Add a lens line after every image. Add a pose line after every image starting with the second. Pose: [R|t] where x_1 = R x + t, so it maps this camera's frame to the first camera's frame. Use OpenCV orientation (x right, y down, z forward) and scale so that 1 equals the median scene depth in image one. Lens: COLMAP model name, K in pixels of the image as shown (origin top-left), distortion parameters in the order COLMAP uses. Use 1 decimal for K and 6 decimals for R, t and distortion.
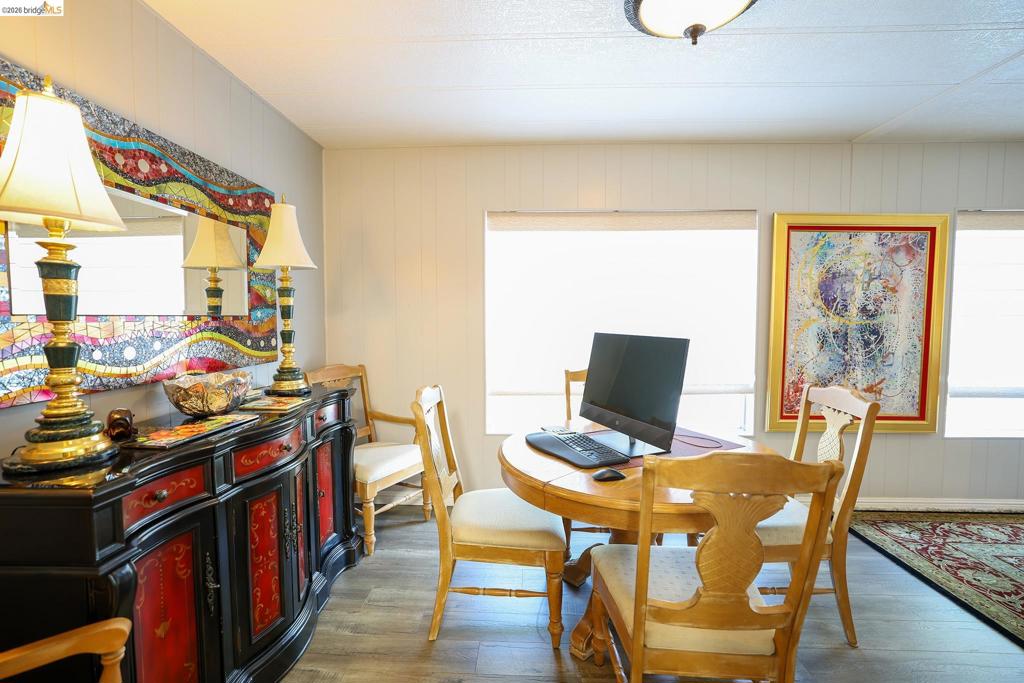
lens RADIAL K [[446.2, 0, 511.0], [0, 446.2, 341.7], [0, 0, 1]] dist [-0.023136, 0.004953]
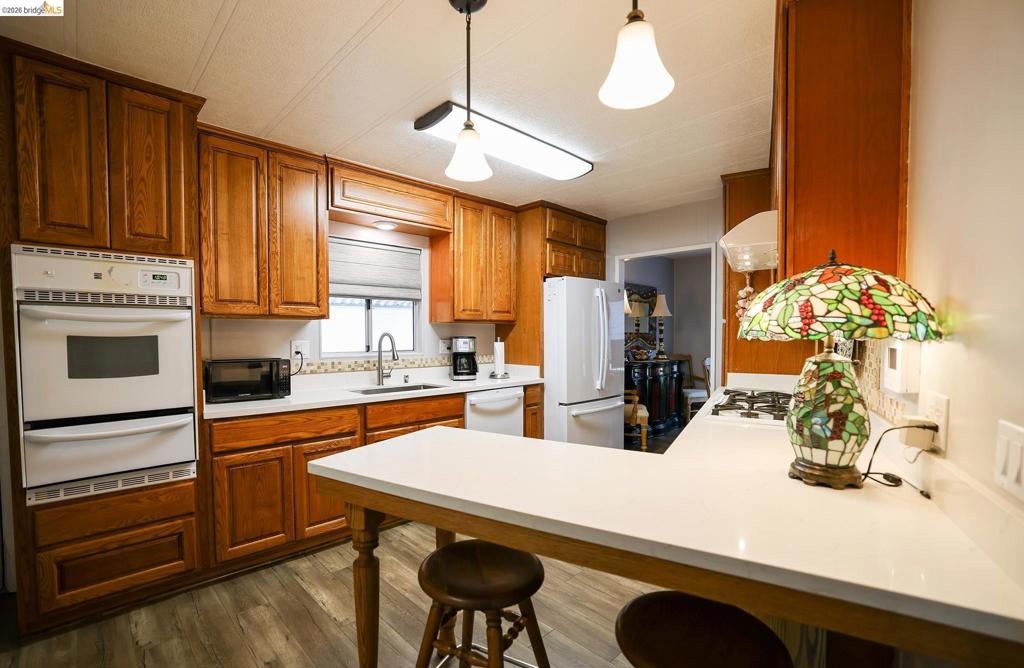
lens RADIAL K [[441.2, 0, 502.6], [0, 441.2, 337.3], [0, 0, 1]] dist [0.000475, -0.000086]
pose [[0.728628, 0.007012, -0.684874, 0.699136], [-0.042257, 0.998503, -0.034734, 0.112310], [0.683605, 0.054249, 0.727833, -1.769738]]
